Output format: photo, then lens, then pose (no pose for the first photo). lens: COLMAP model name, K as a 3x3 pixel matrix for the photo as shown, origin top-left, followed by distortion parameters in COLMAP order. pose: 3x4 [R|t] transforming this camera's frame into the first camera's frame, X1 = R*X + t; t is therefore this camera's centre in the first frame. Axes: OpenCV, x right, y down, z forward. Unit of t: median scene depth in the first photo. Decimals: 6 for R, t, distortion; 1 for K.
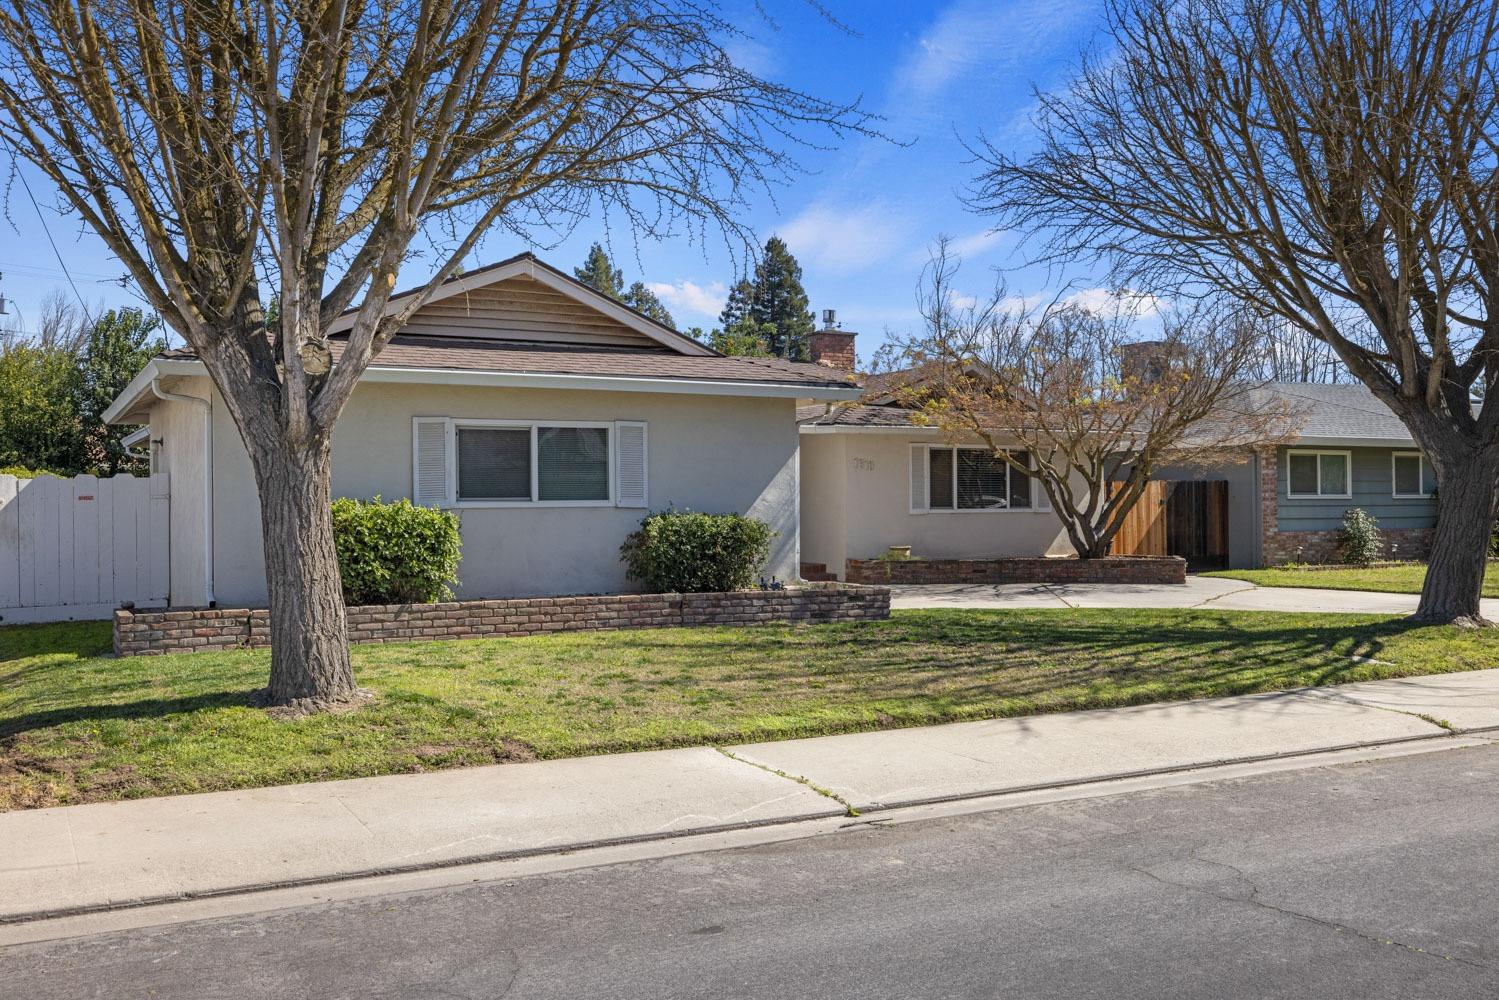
lens RADIAL K [[1415.3, 0, 750.7], [0, 1415.3, 500.1], [0, 0, 1]] dist [-0.019988, 0.000000]
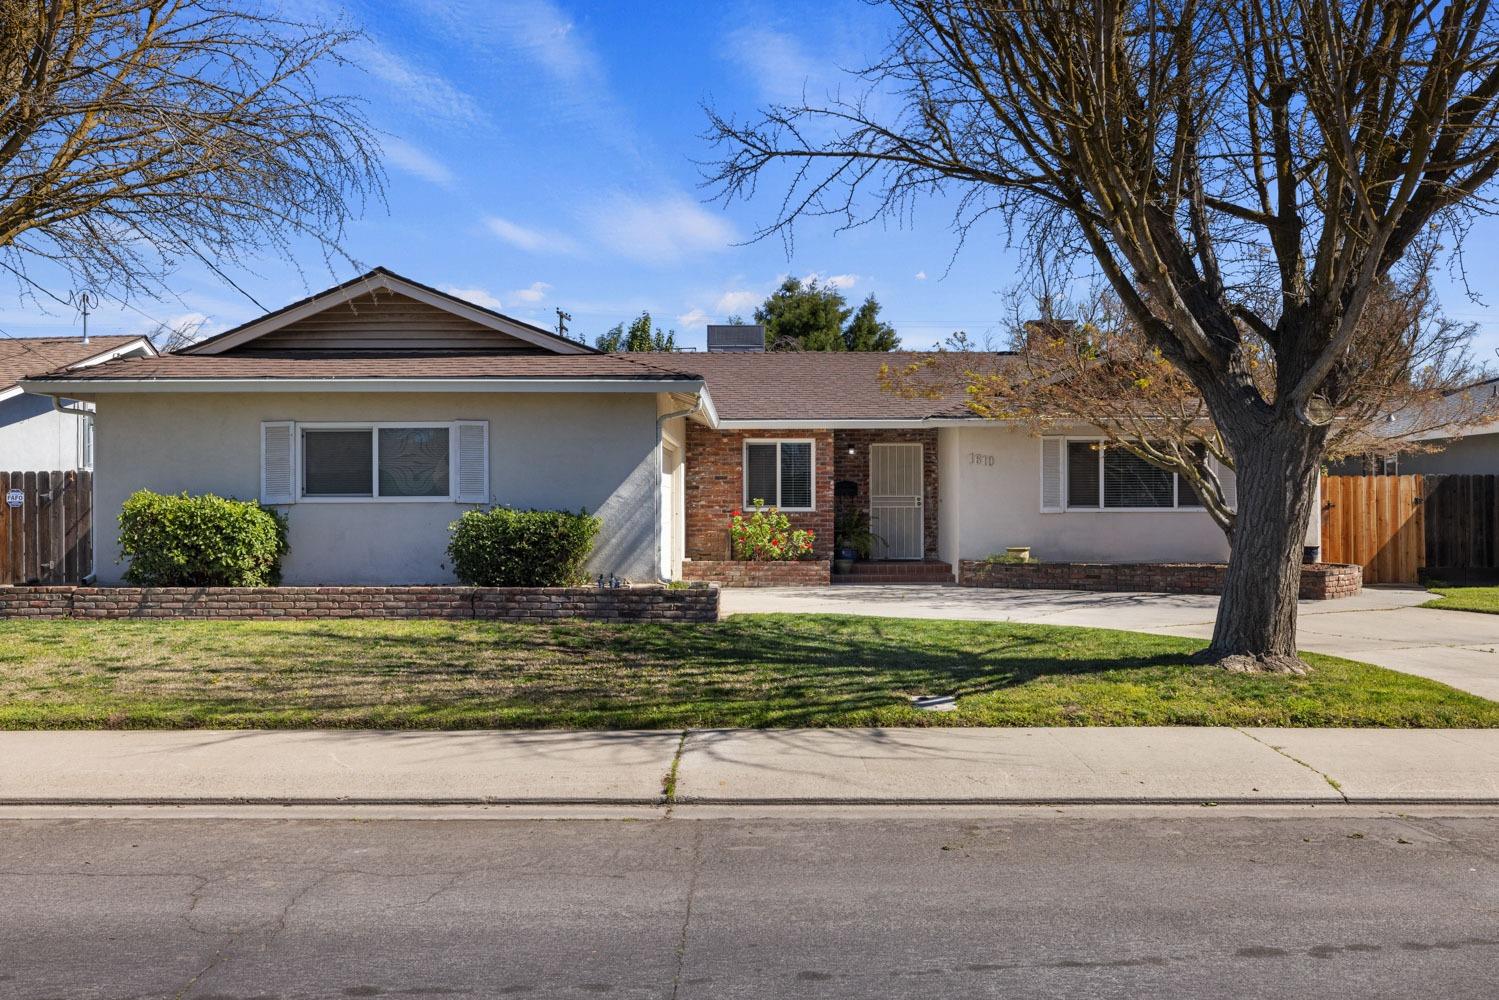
lens RADIAL K [[1285.7, 0, 746.3], [0, 1285.7, 503.0], [0, 0, 1]] dist [-0.010498, -0.000408]
pose [[0.876401, 0.003344, -0.481570, 0.569345], [-0.002123, 0.999993, 0.003080, 0.001776], [0.481577, -0.001677, 0.876402, 0.275875]]
